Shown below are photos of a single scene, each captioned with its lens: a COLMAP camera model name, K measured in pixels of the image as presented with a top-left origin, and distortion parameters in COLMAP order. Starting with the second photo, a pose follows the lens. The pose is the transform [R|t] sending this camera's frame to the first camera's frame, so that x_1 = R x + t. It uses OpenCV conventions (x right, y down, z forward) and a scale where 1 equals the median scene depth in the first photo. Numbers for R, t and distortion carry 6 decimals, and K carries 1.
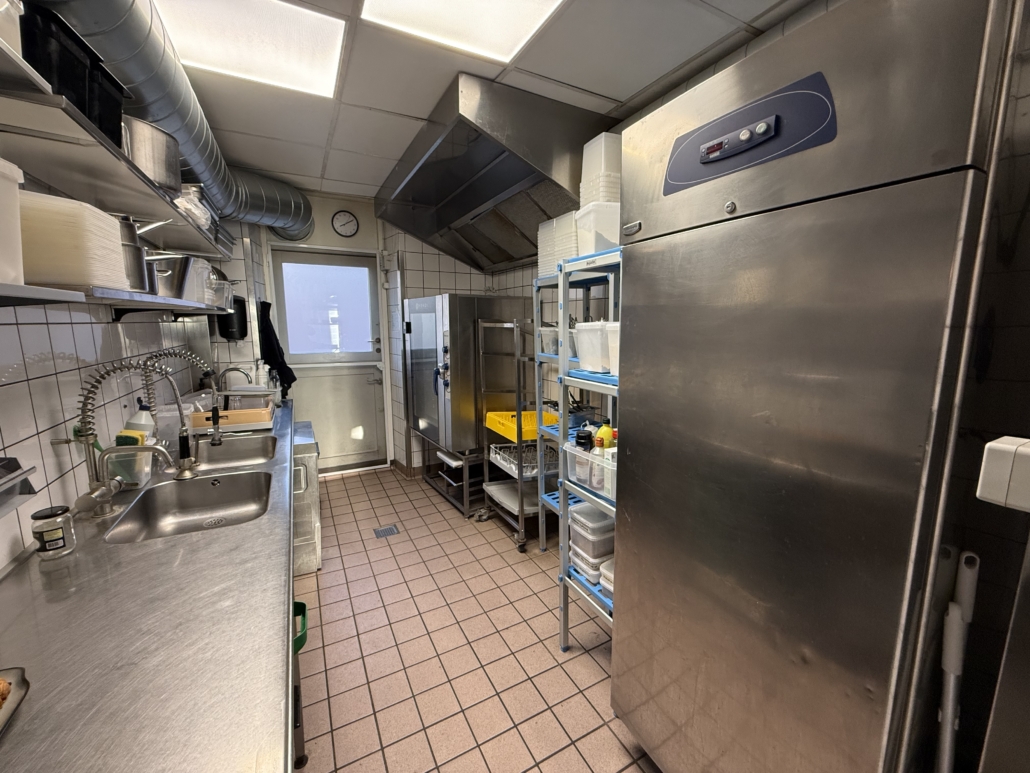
lens RADIAL K [[408.1, 0, 512.7], [0, 408.1, 385.3], [0, 0, 1]] dist [-0.000323, -0.000272]
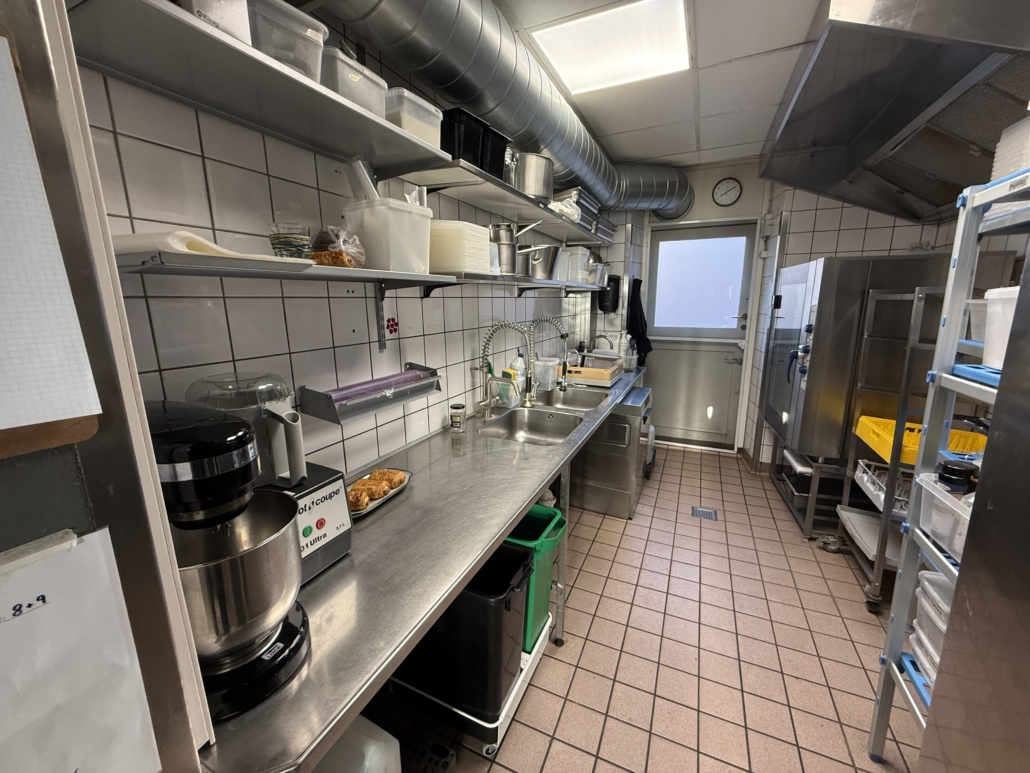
lens RADIAL K [[408.1, 0, 512.7], [0, 408.1, 385.3], [0, 0, 1]] dist [-0.000323, -0.000272]
pose [[0.608713, 0.156150, -0.777873, 0.120345], [-0.113134, 0.987505, 0.109700, 0.001734], [0.785283, 0.021228, 0.618773, 0.035216]]
